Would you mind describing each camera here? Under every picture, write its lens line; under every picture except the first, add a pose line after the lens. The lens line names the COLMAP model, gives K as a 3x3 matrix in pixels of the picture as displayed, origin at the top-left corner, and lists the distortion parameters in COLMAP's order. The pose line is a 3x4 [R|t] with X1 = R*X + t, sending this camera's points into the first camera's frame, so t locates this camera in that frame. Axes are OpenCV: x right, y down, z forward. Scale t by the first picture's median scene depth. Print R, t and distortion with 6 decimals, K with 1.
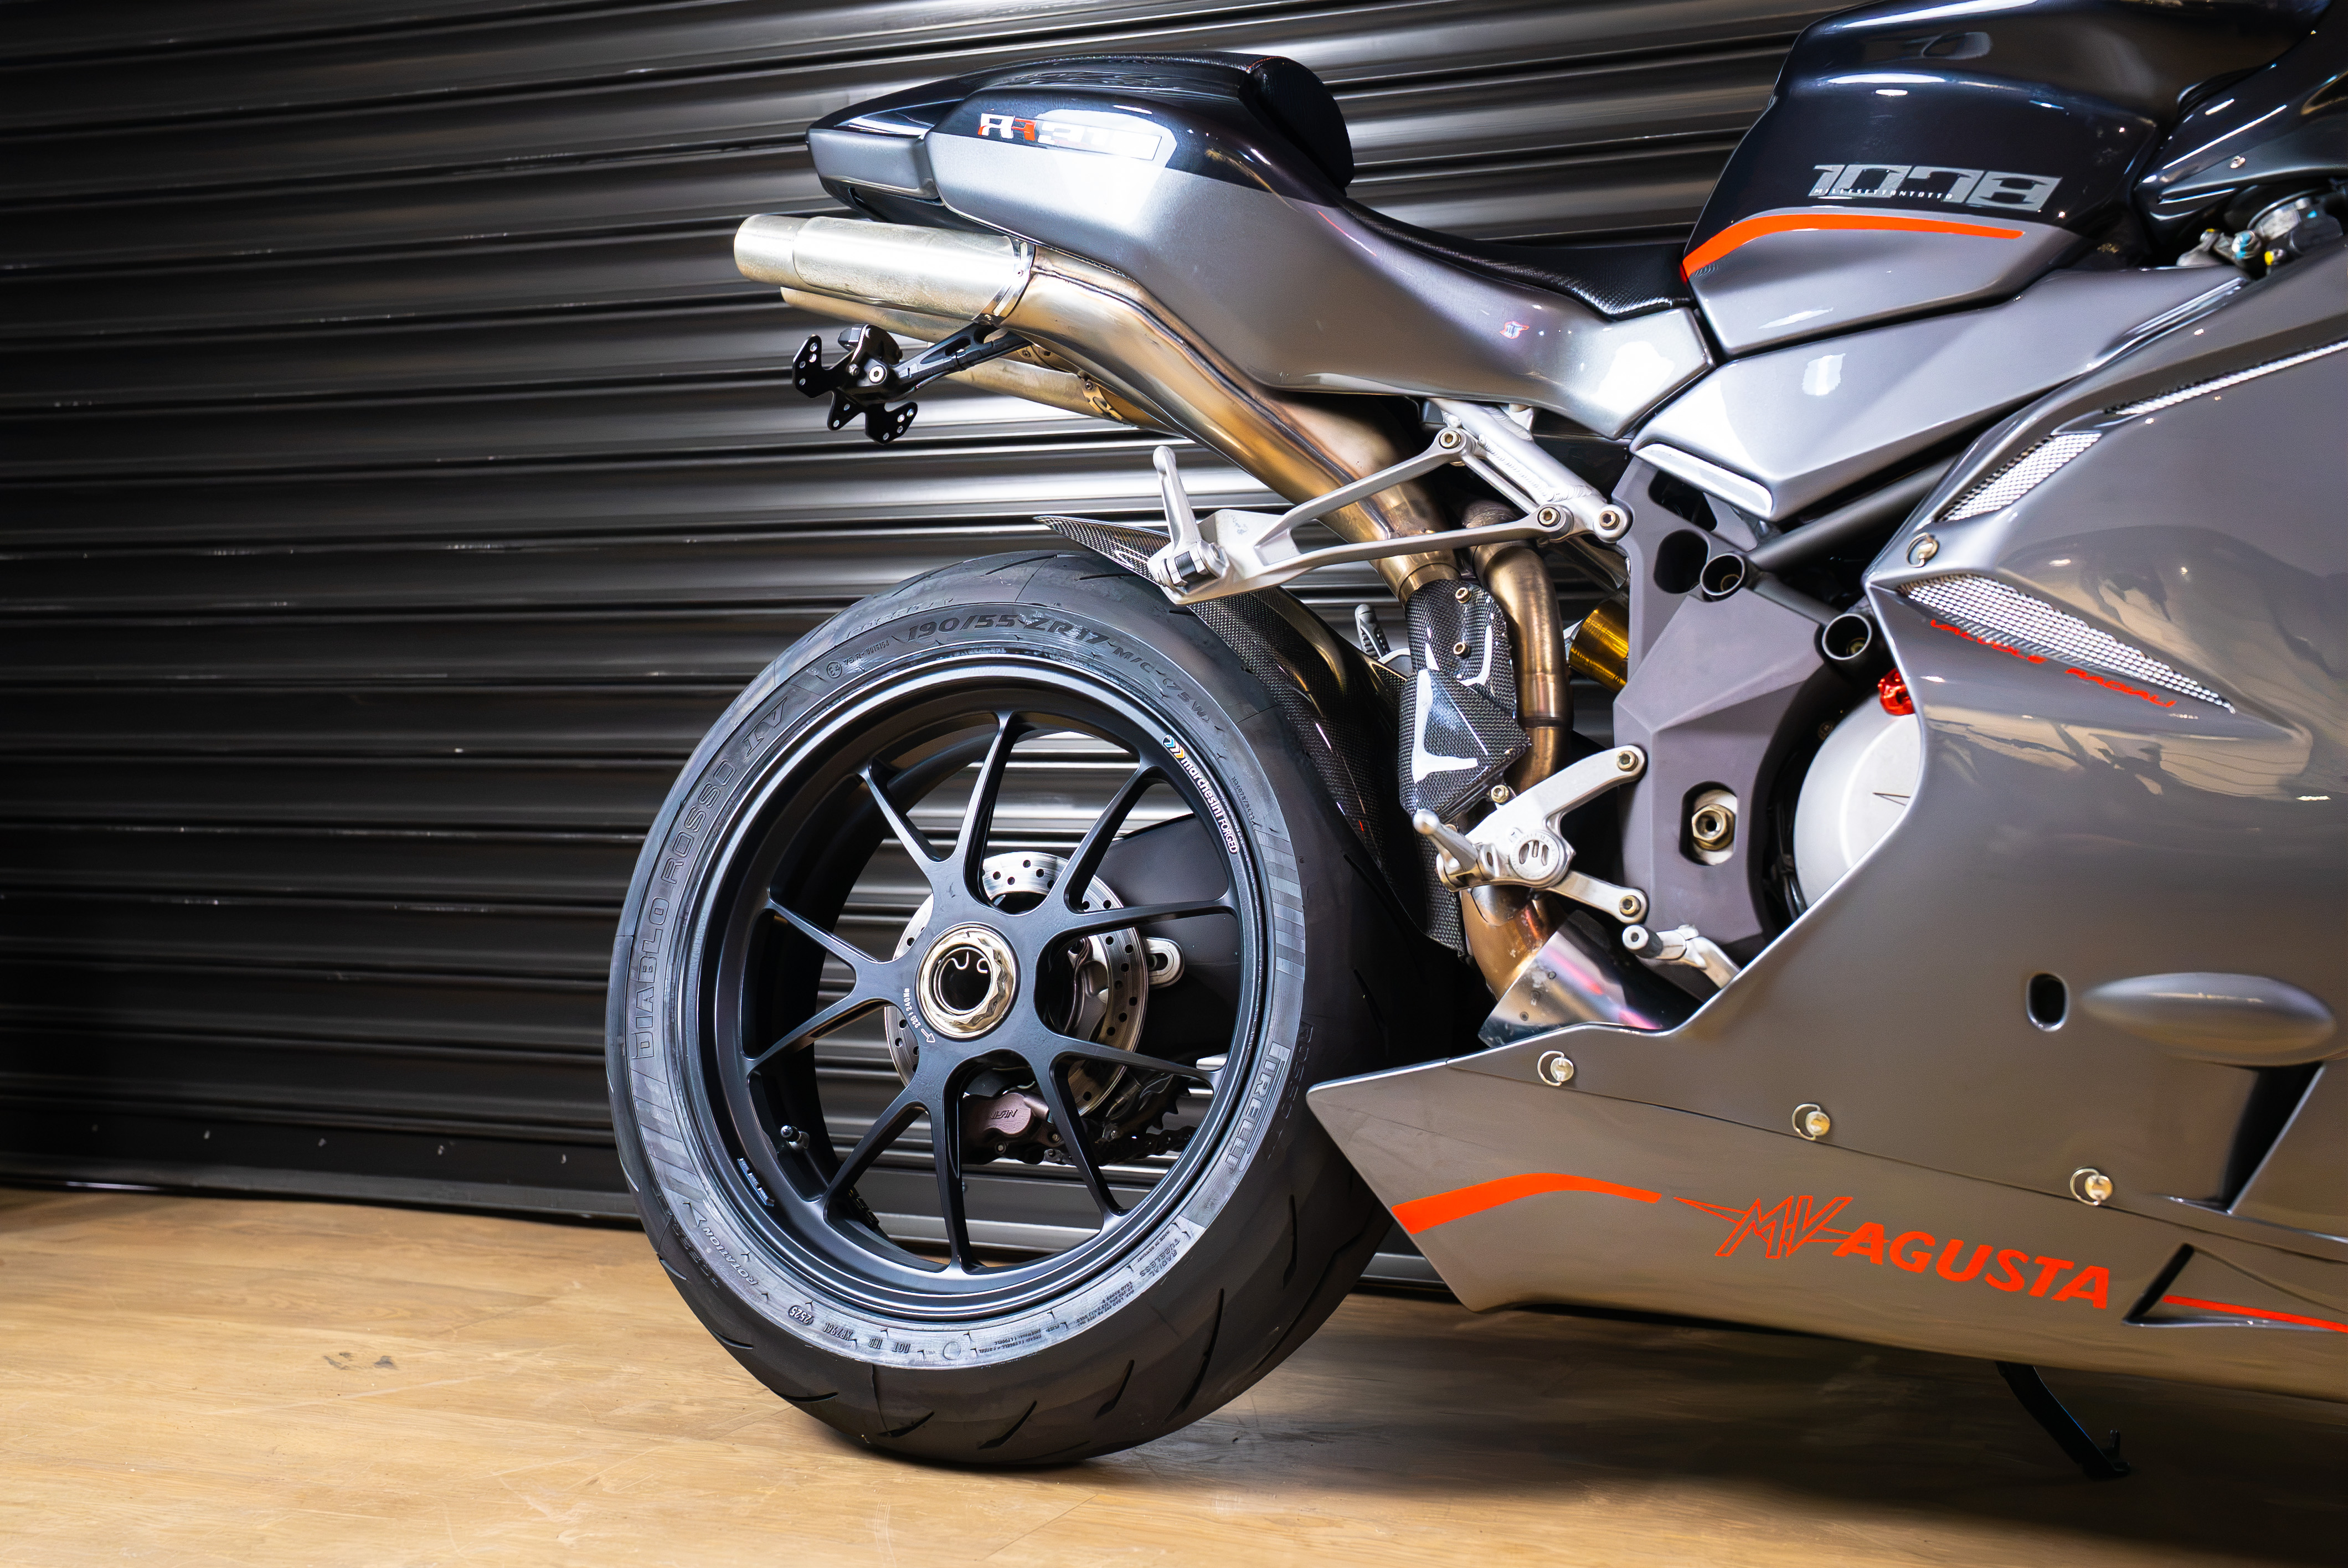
lens RADIAL K [[2965.7, 0, 1174.0], [0, 2965.7, 784.0], [0, 0, 1]] dist [0.075807, 0.391906]
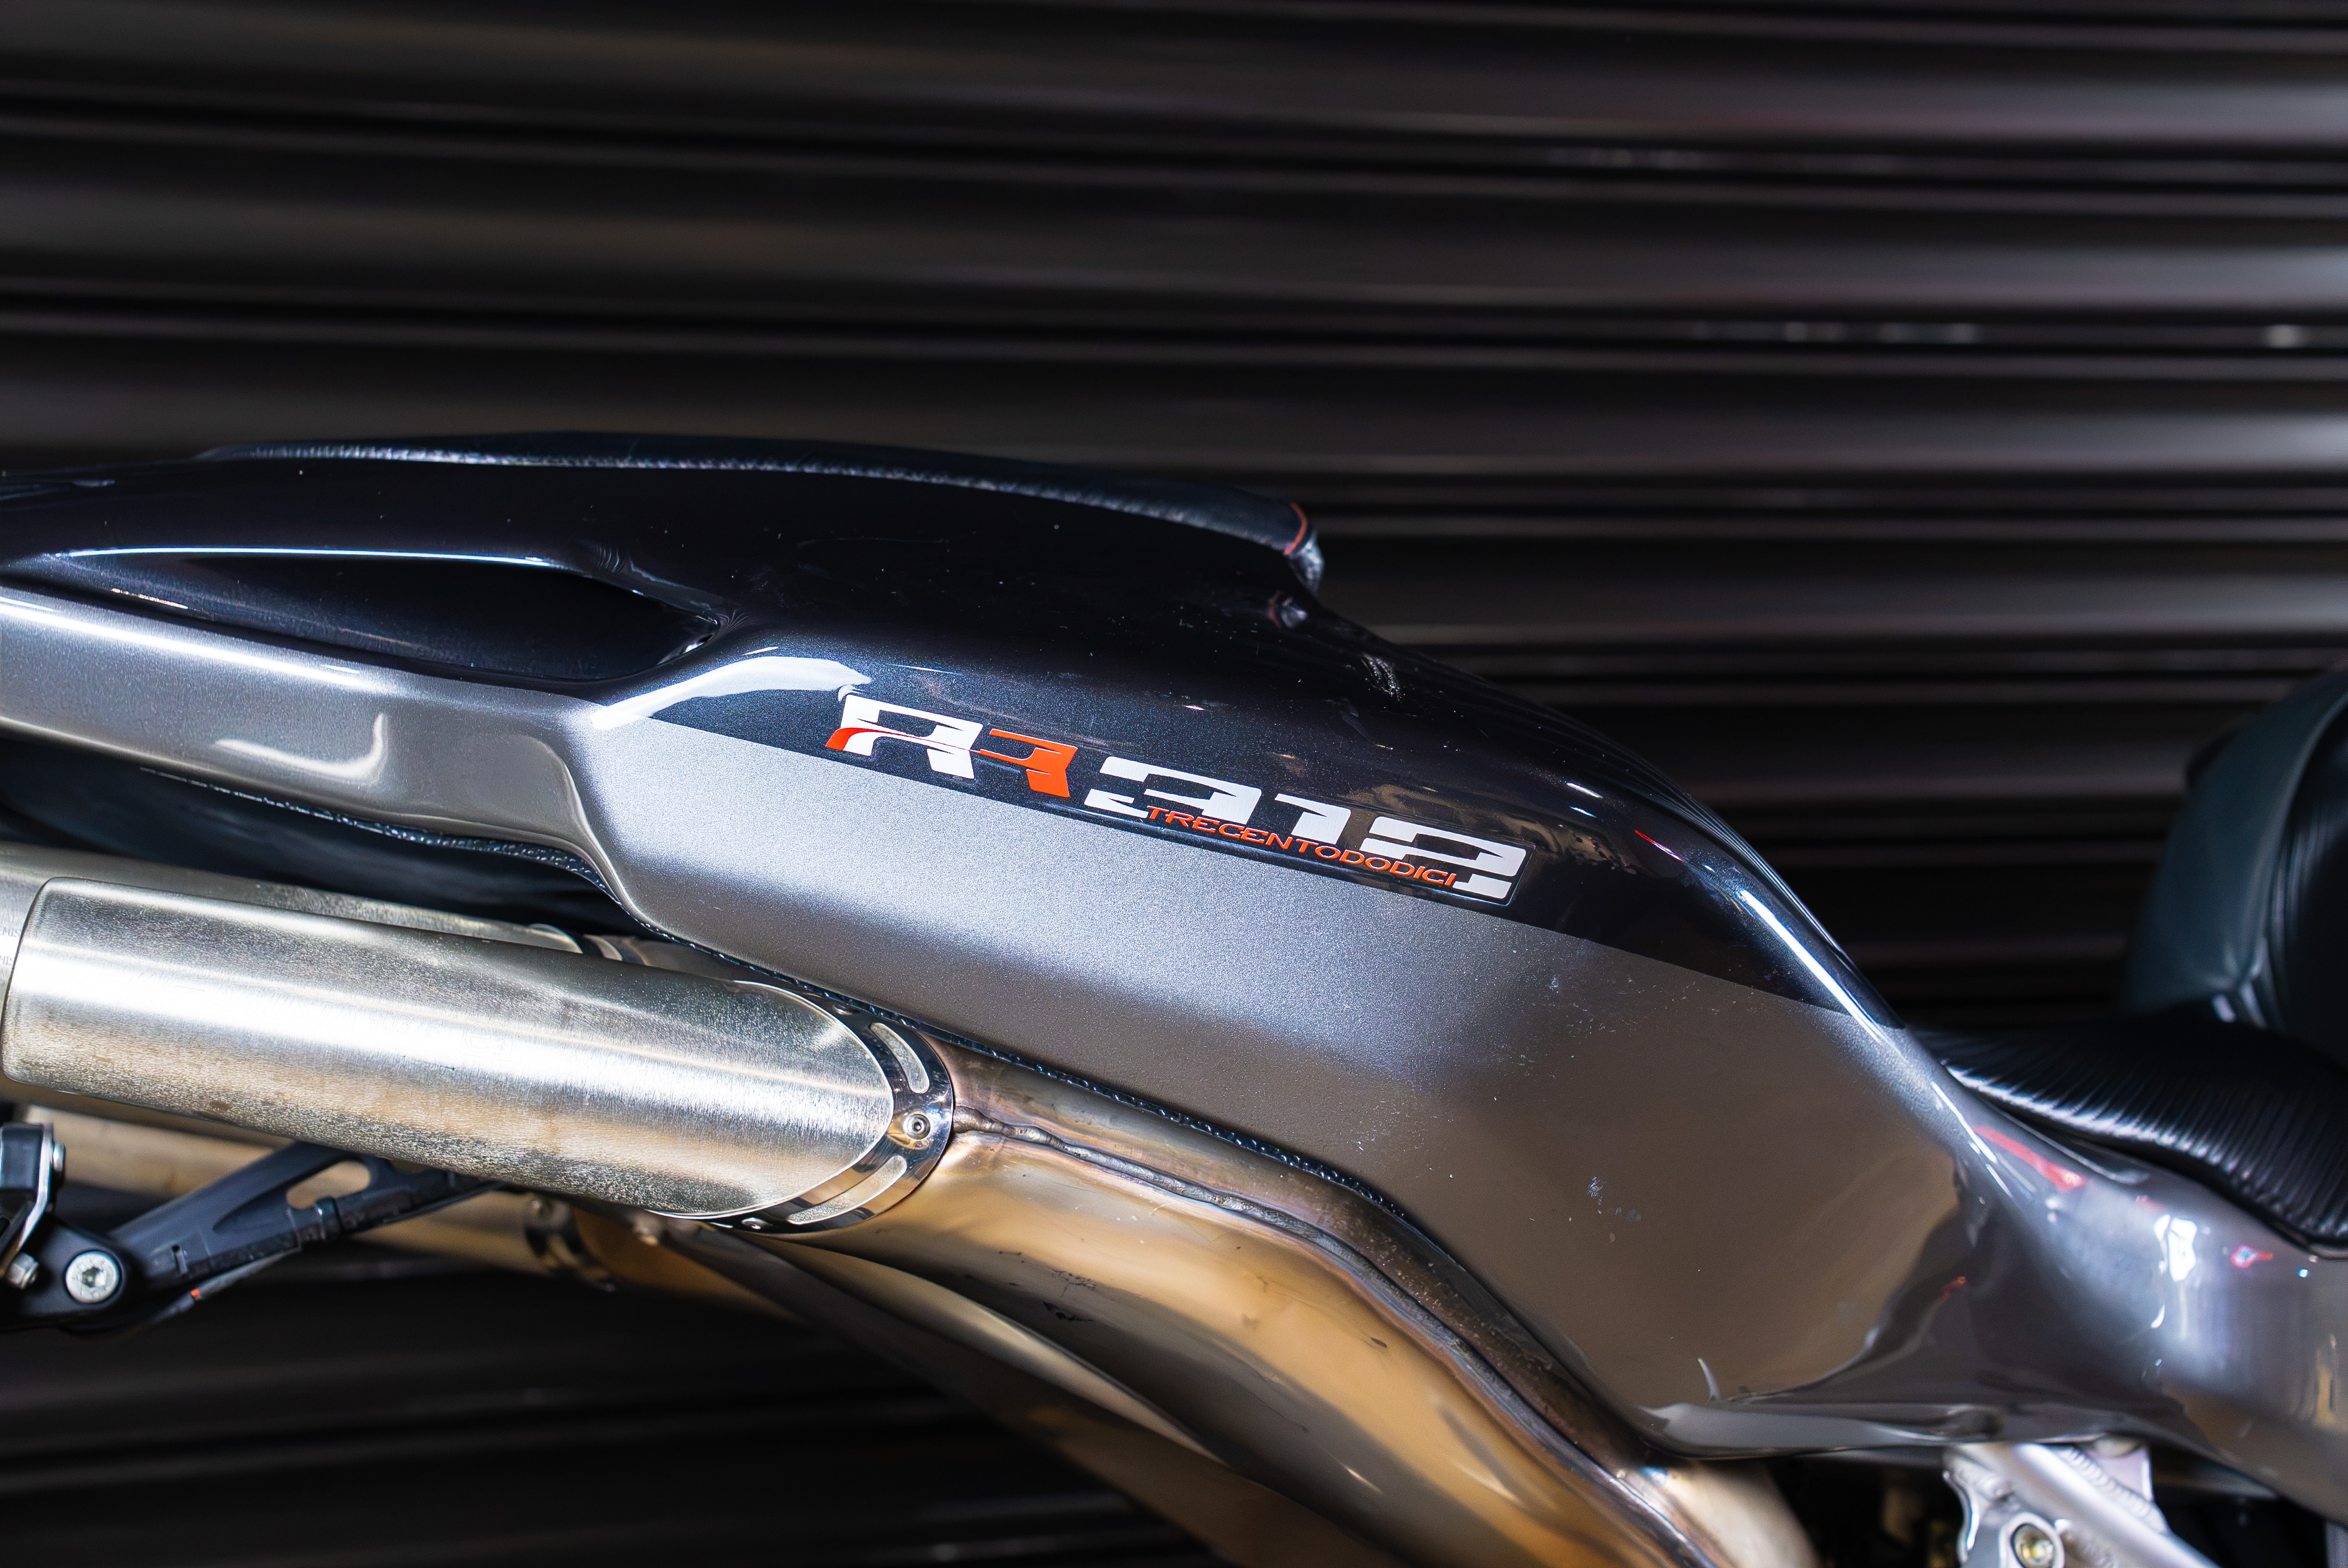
lens RADIAL K [[4148.4, 0, 1174.0], [0, 4148.4, 784.0], [0, 0, 1]] dist [0.046801, 0.039376]
pose [[0.738894, -0.026561, 0.673298, -0.413062], [0.019103, 0.999647, 0.018470, -0.251549], [-0.673551, -0.000786, 0.739140, 0.692581]]
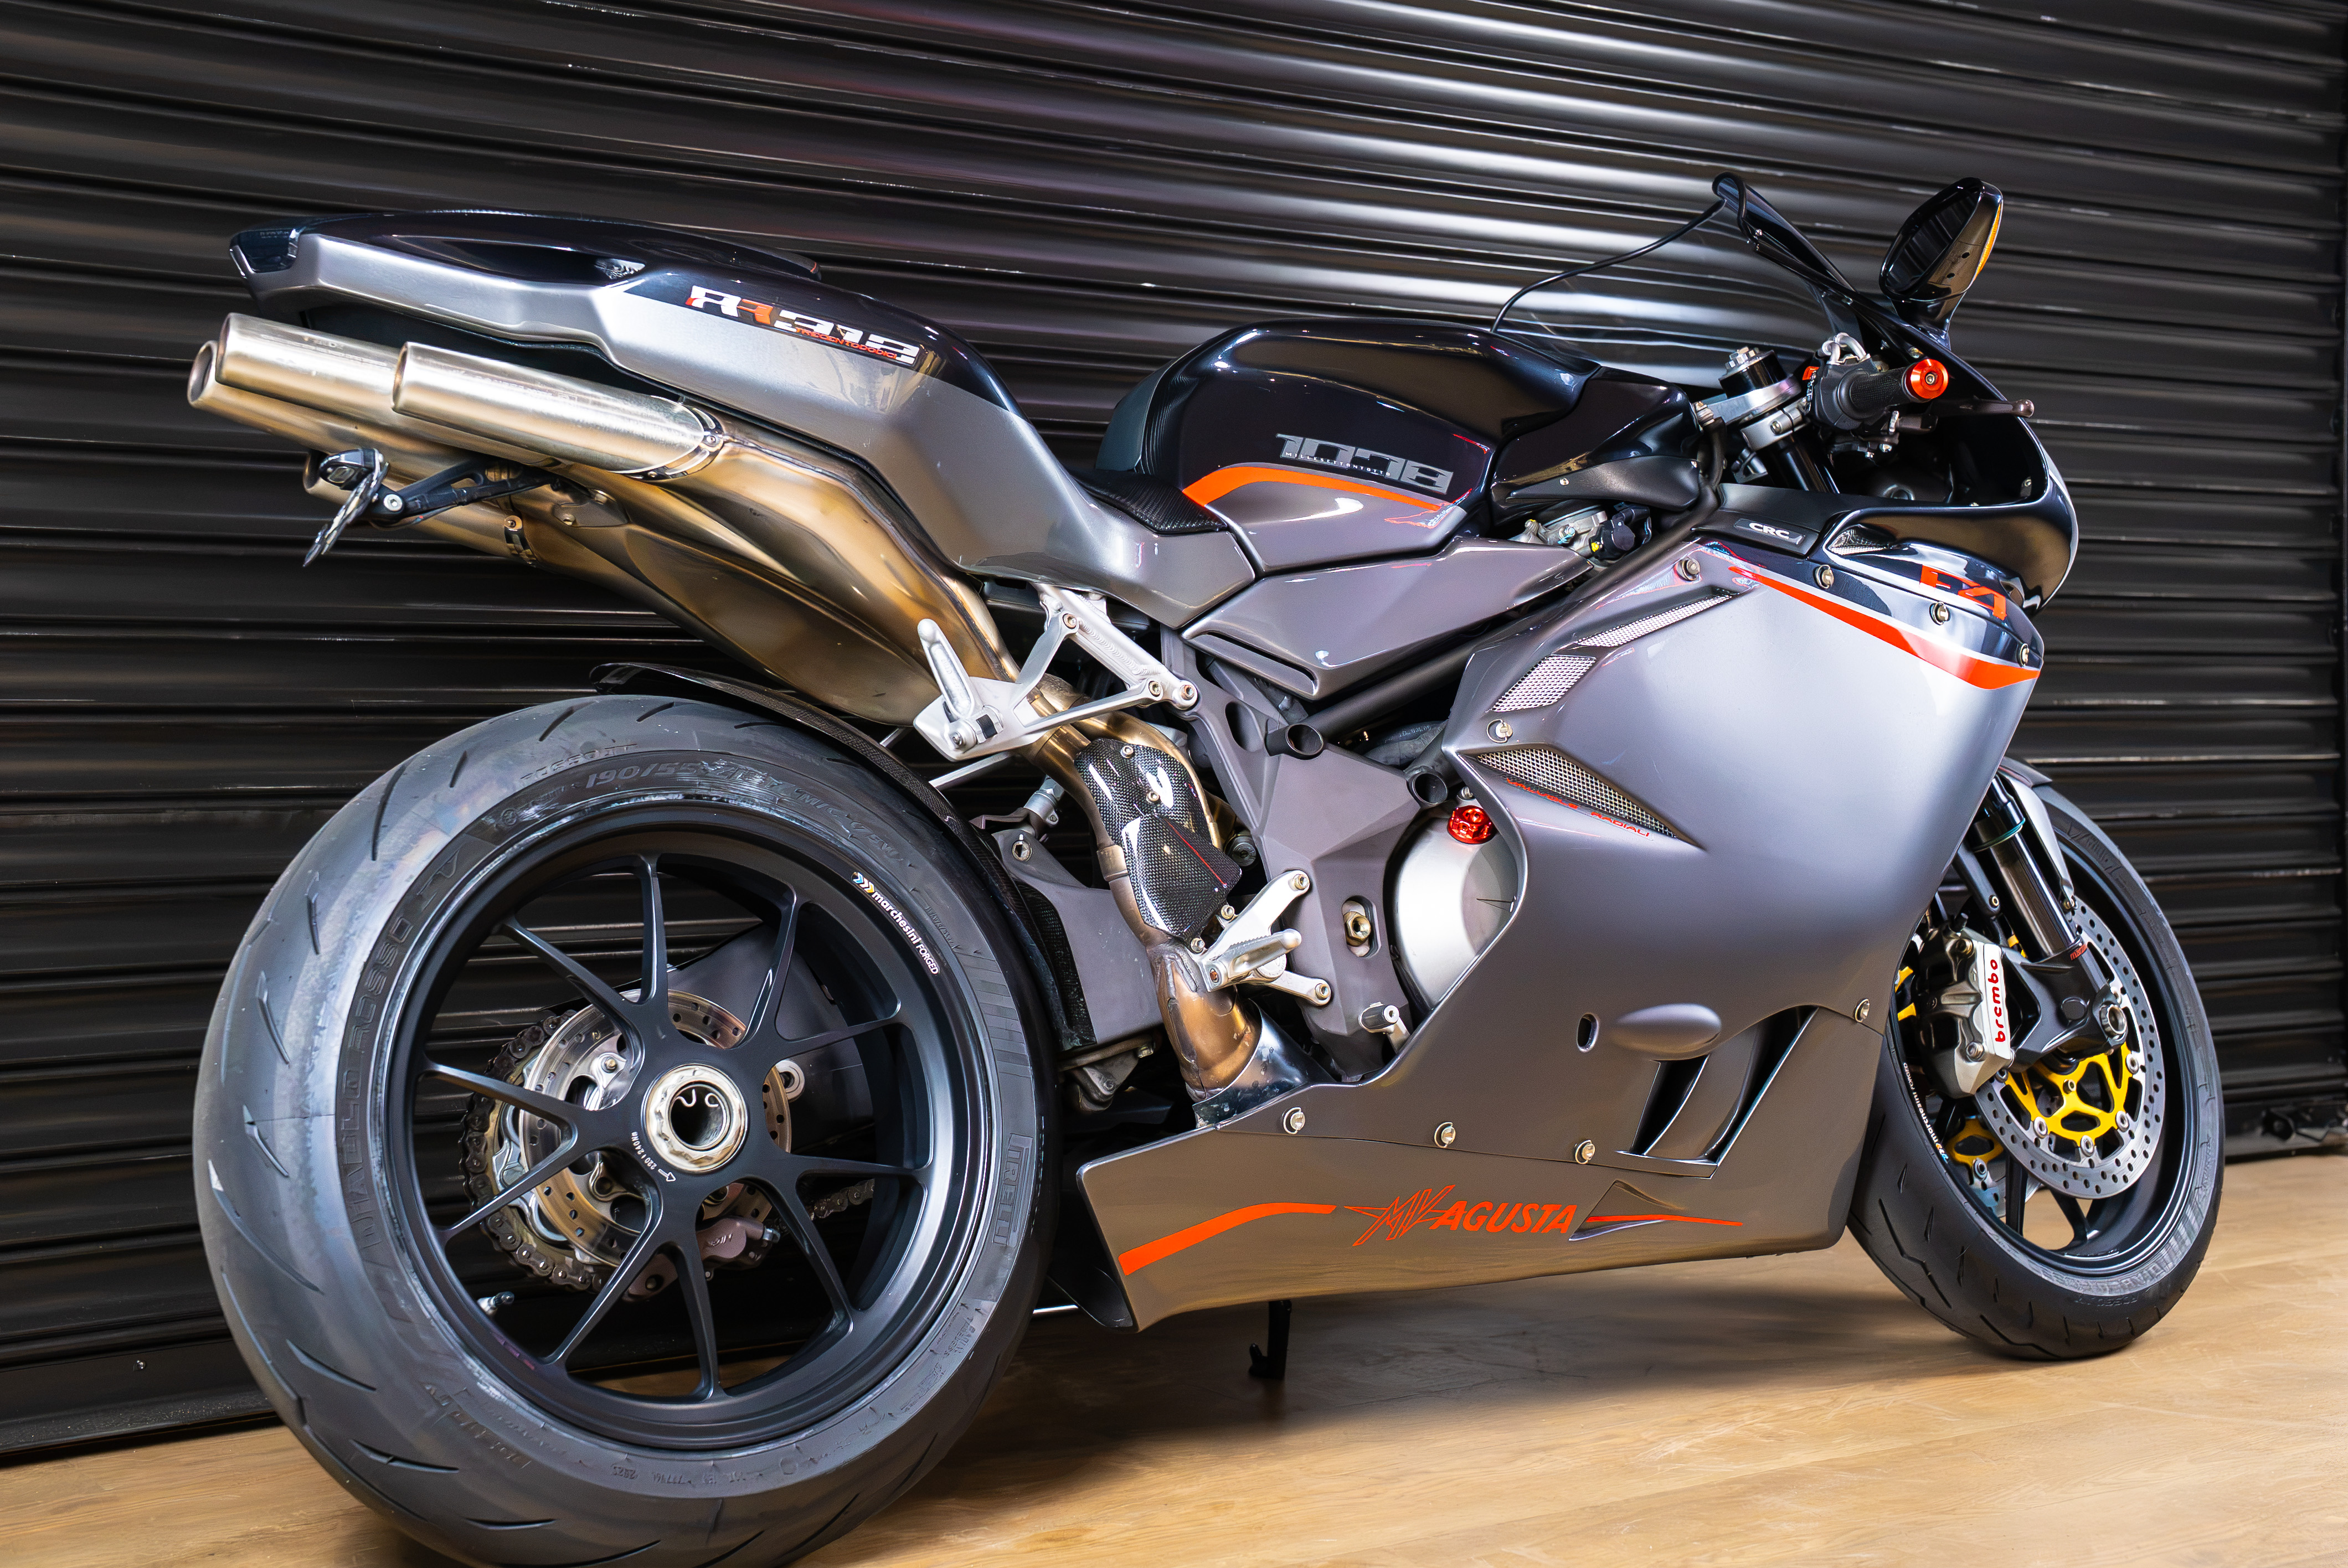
lens RADIAL K [[2965.7, 0, 1174.0], [0, 2965.7, 784.0], [0, 0, 1]] dist [0.075807, 0.391906]
pose [[0.518488, -0.017918, 0.854897, -0.987476], [0.021470, 0.999738, 0.007932, -0.062150], [-0.854815, 0.014242, 0.518737, 0.357866]]
